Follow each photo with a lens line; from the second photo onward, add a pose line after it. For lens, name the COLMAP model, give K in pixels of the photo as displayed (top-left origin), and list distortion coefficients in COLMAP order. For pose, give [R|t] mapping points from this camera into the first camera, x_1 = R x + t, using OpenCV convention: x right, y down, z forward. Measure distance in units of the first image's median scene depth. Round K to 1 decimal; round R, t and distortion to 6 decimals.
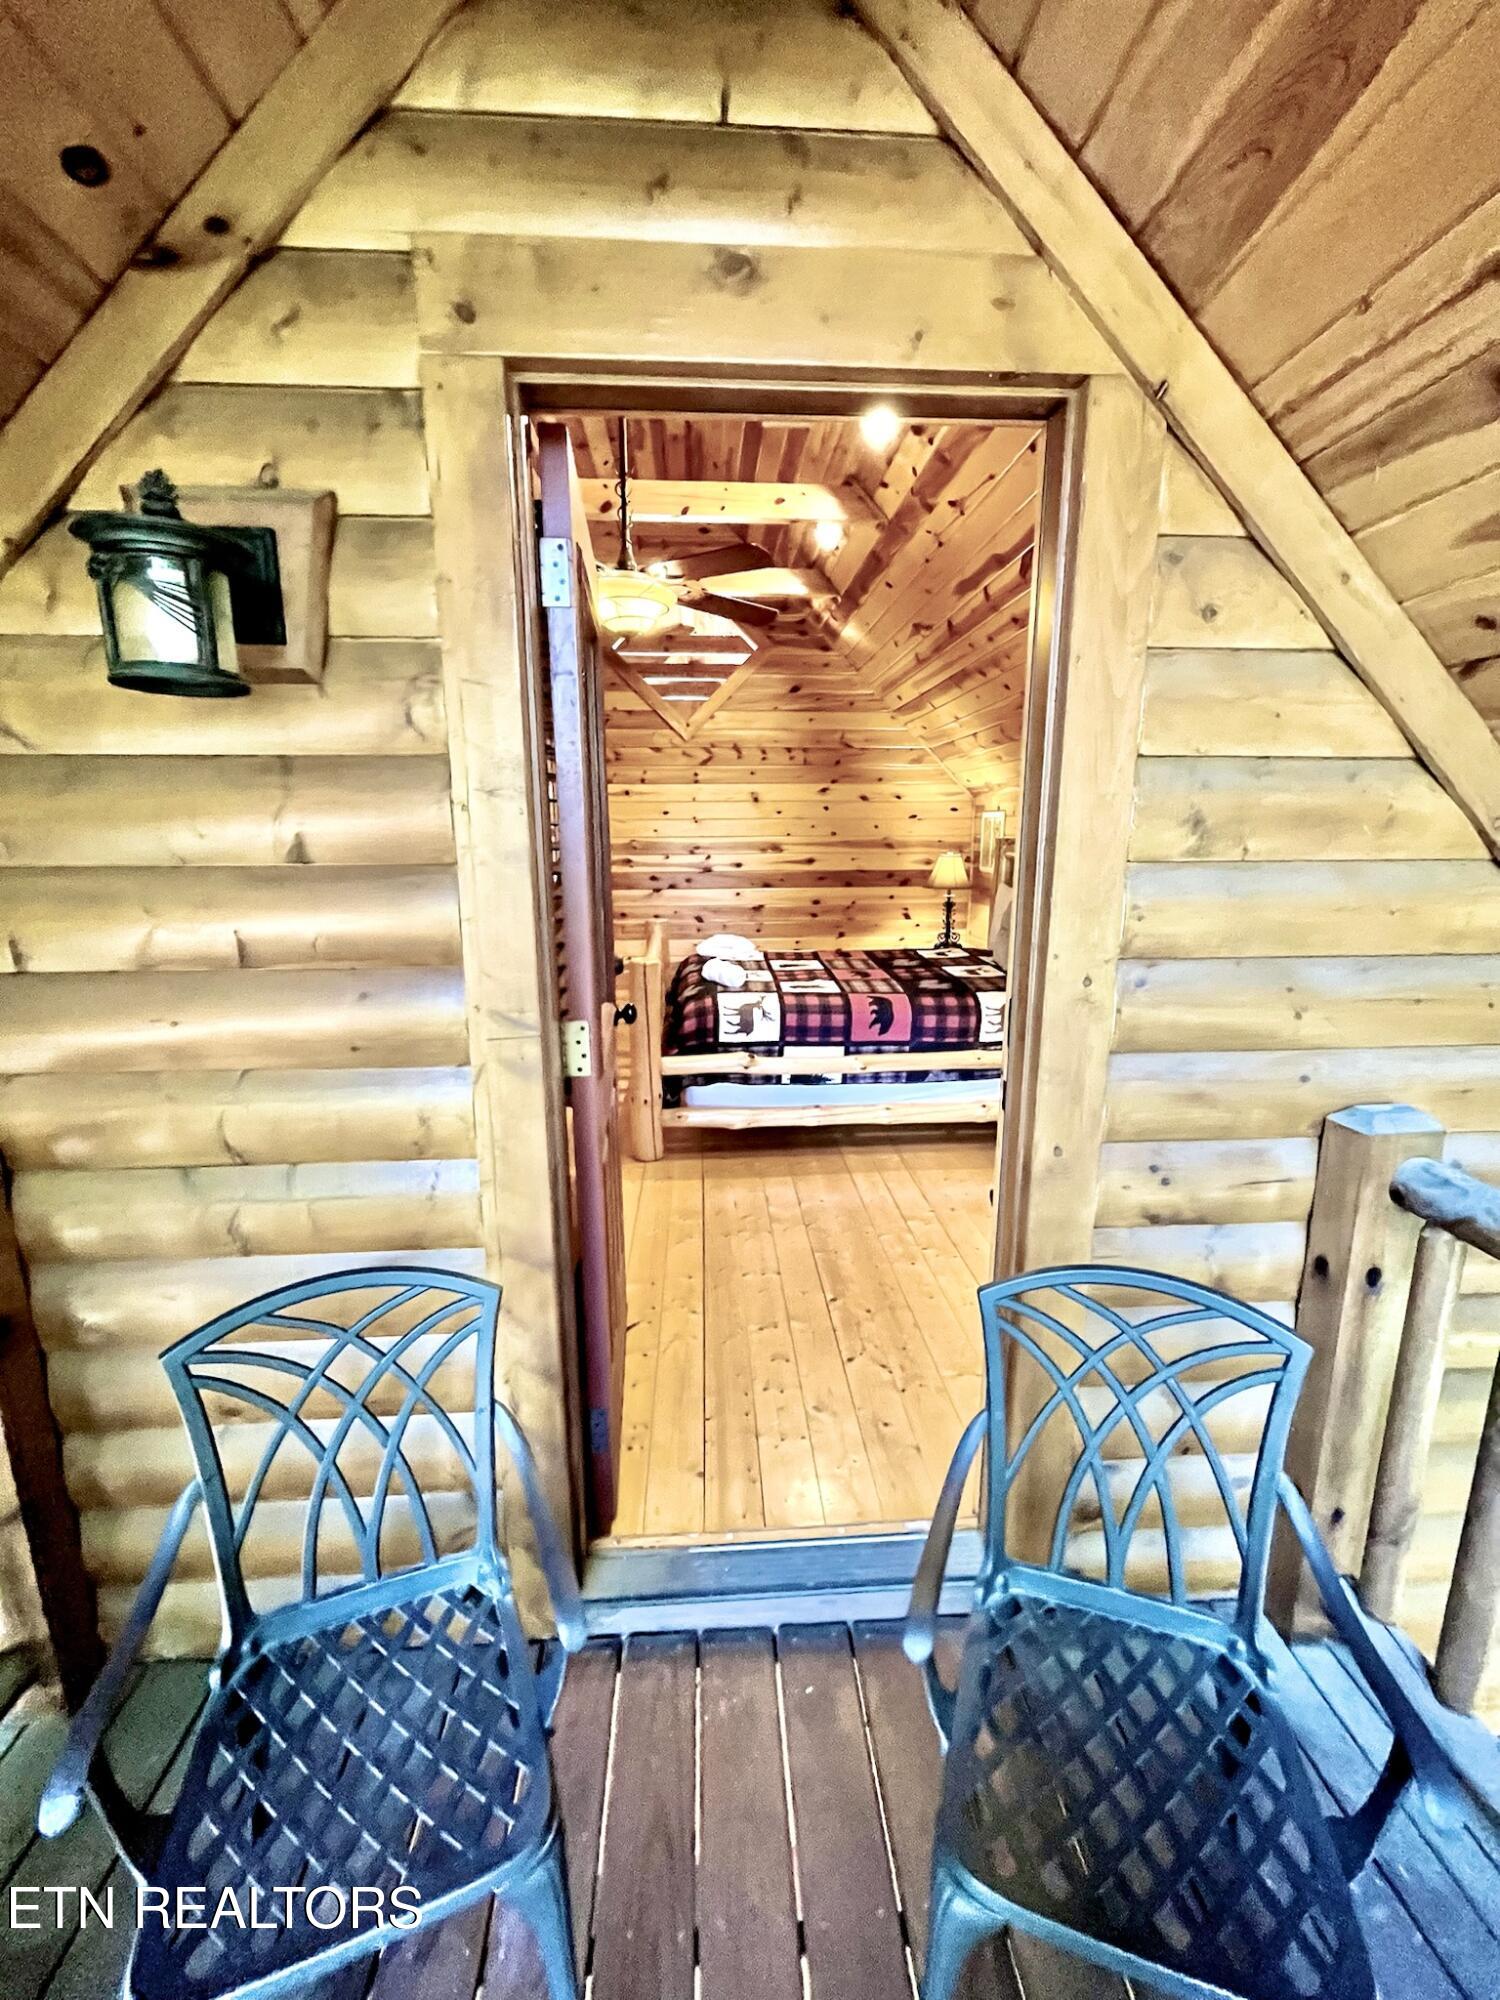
lens RADIAL K [[807.4, 0, 751.1], [0, 807.4, 992.1], [0, 0, 1]] dist [0.000755, 0.000041]
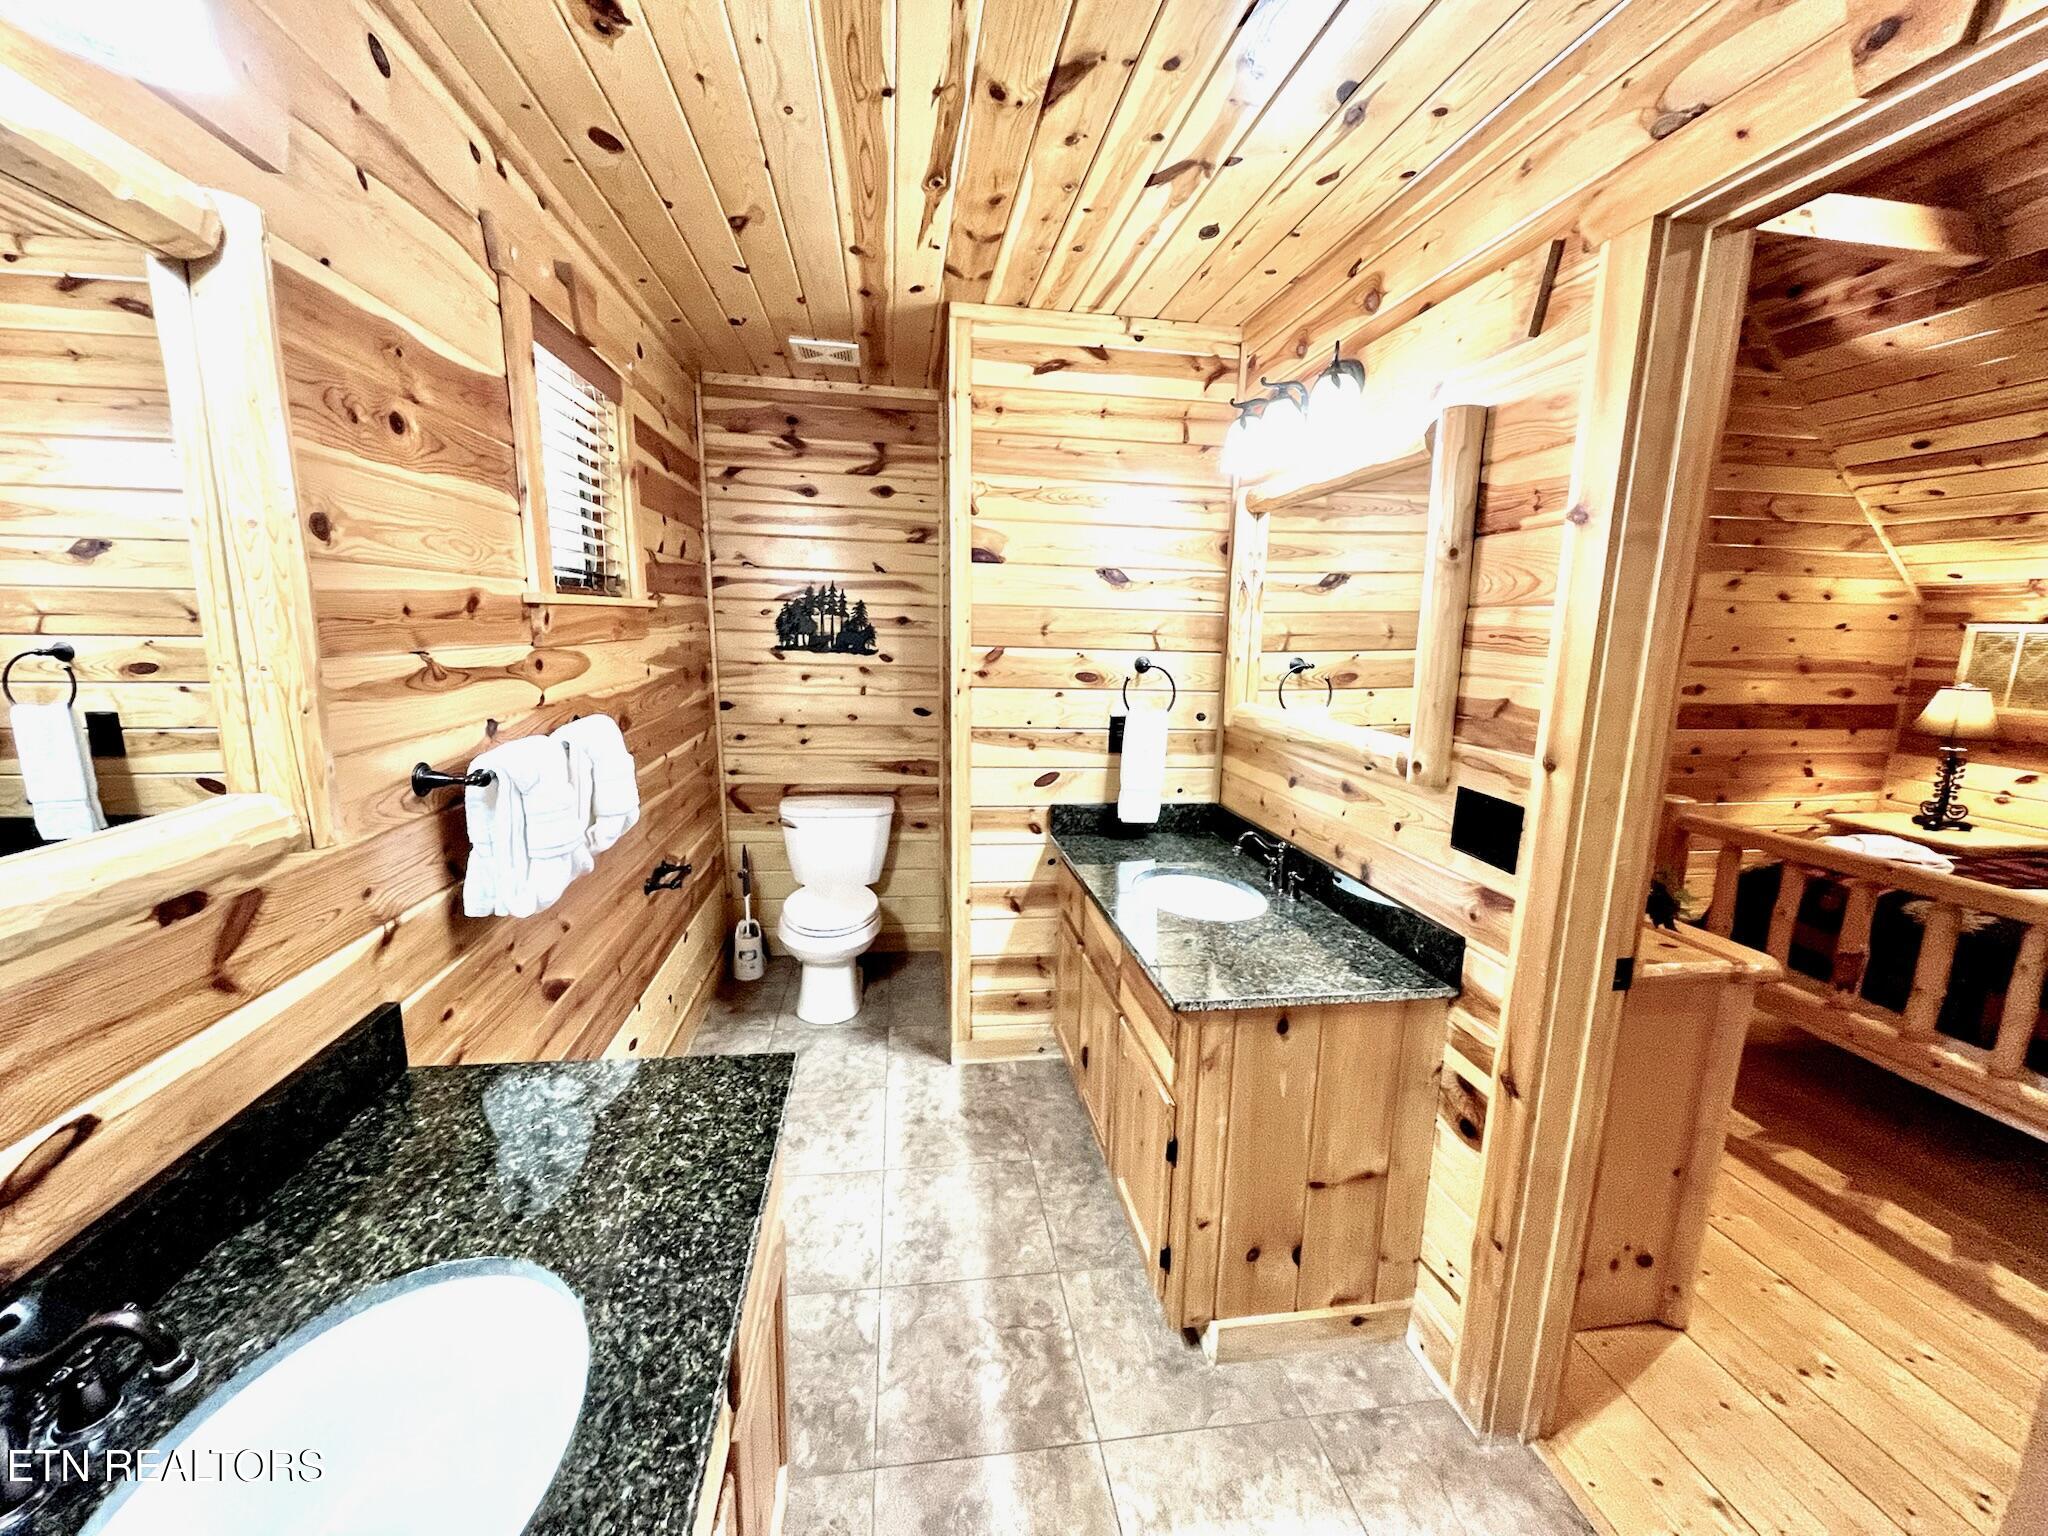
lens RADIAL K [[826.8, 0, 1026.5], [0, 826.8, 770.3], [0, 0, 1]] dist [0.000755, 0.000041]
pose [[0.995116, 0.009444, 0.098259, -0.546775], [-0.006157, 0.999413, -0.033705, -0.070654], [-0.098520, 0.032936, 0.994590, 0.388021]]
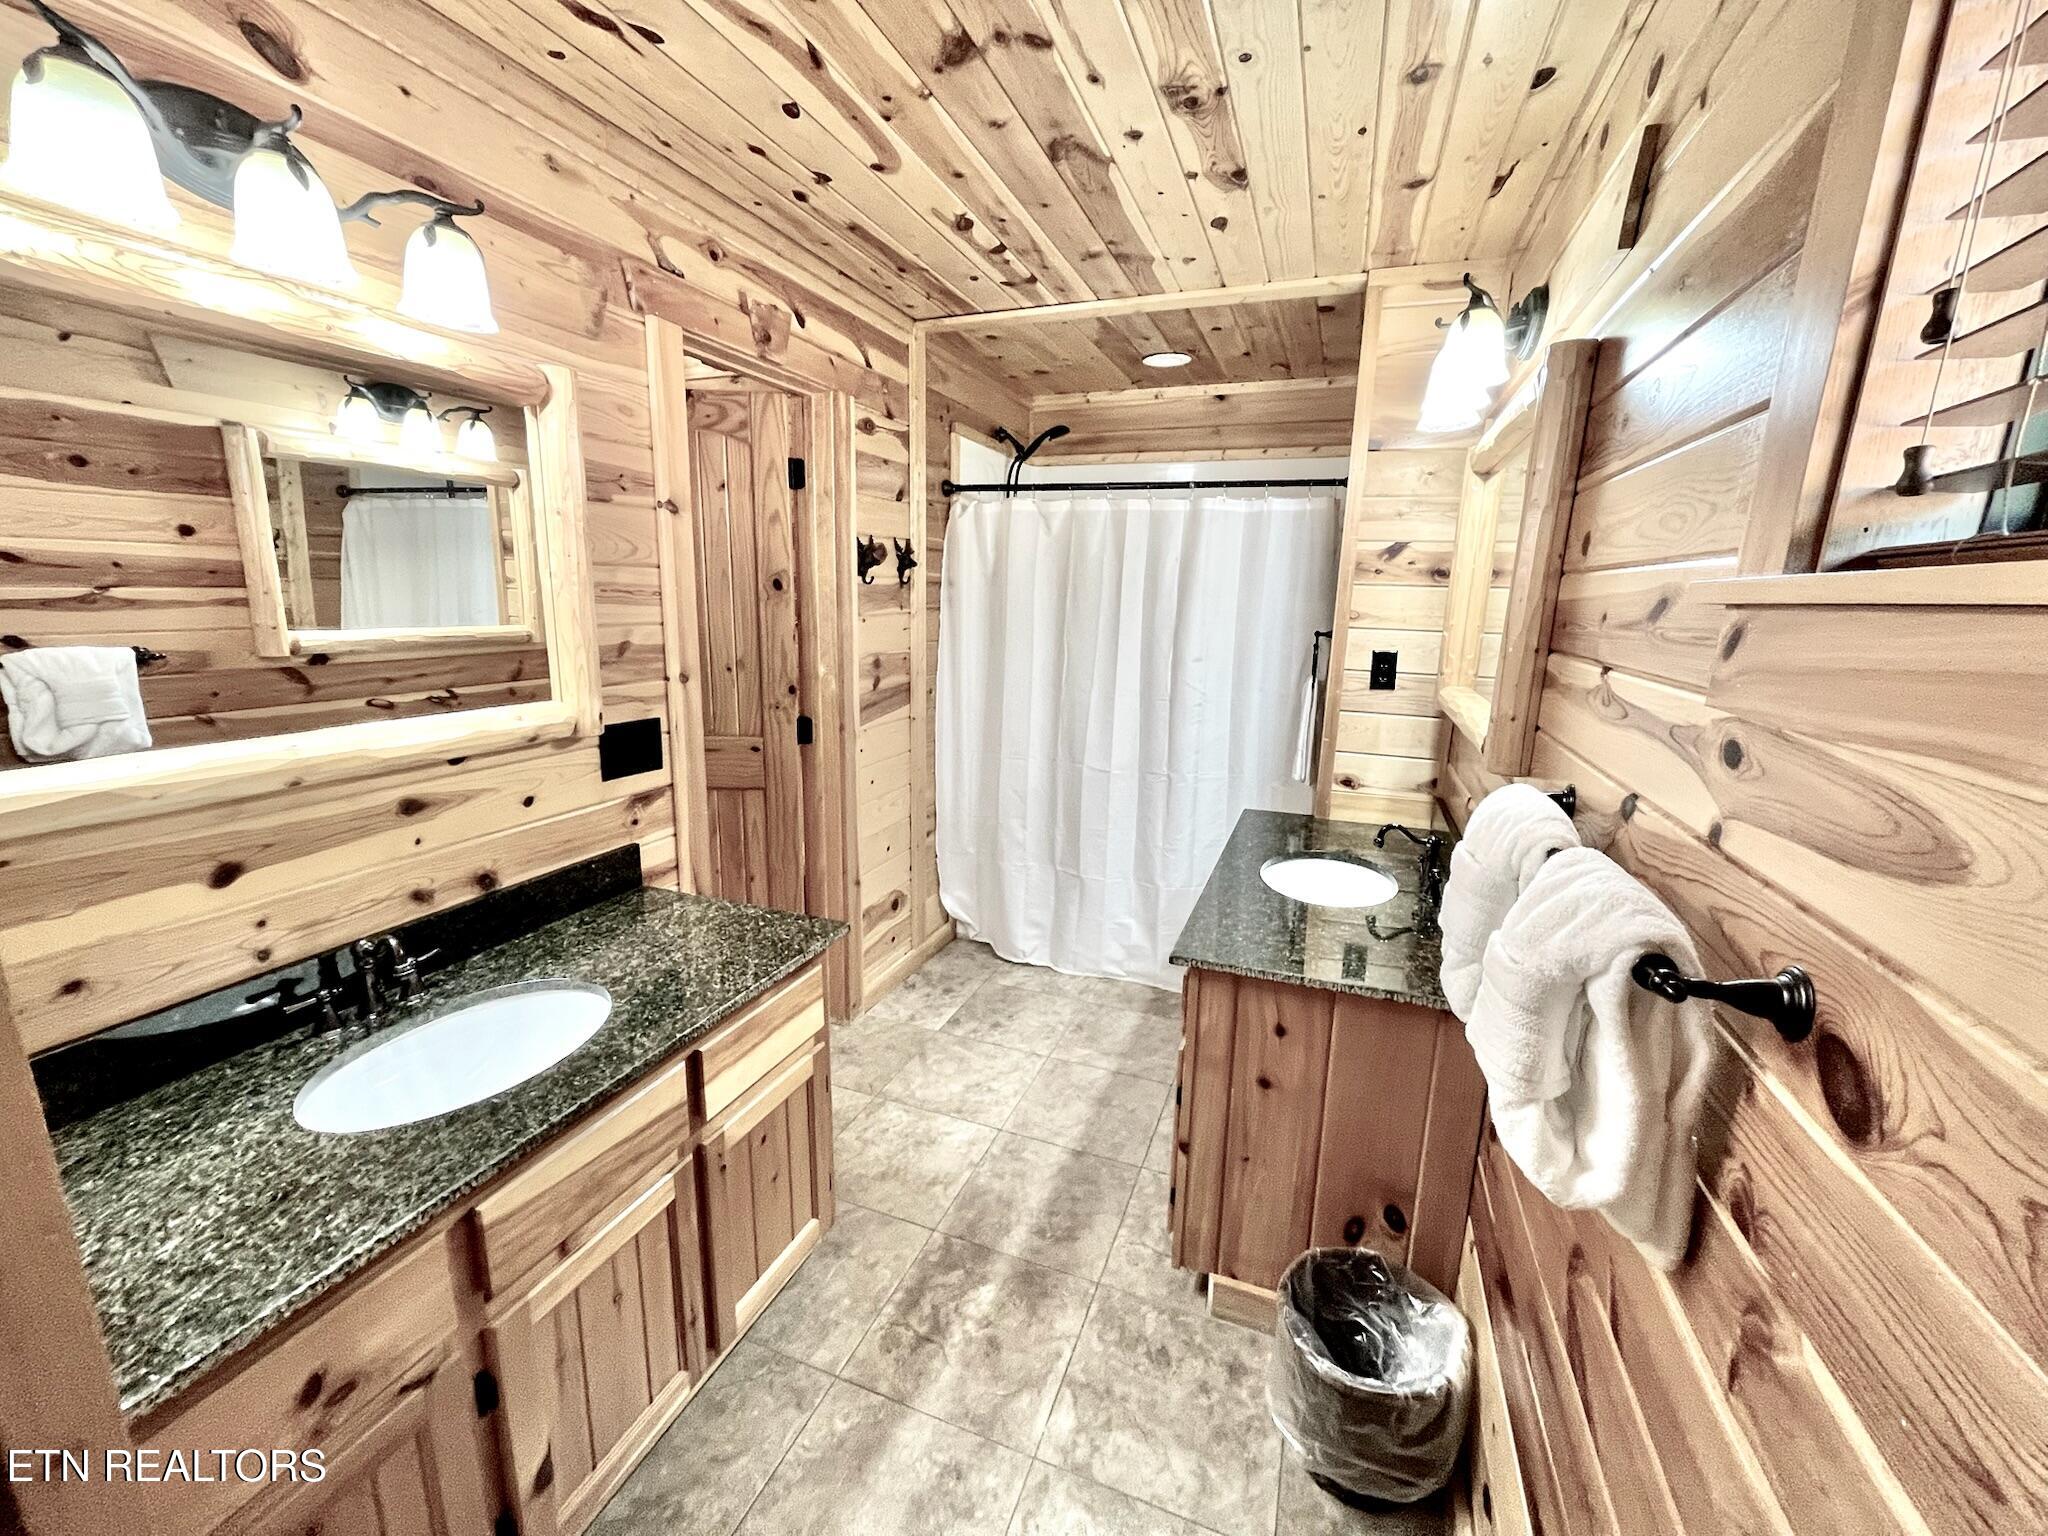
lens RADIAL K [[826.8, 0, 1028.0], [0, 826.8, 770.9], [0, 0, 1]] dist [0.000755, 0.000041]
pose [[-0.912671, -0.102020, 0.395756, -0.806059], [0.068551, 0.916410, 0.394326, -0.332437], [-0.402904, 0.387020, -0.829388, 1.583682]]
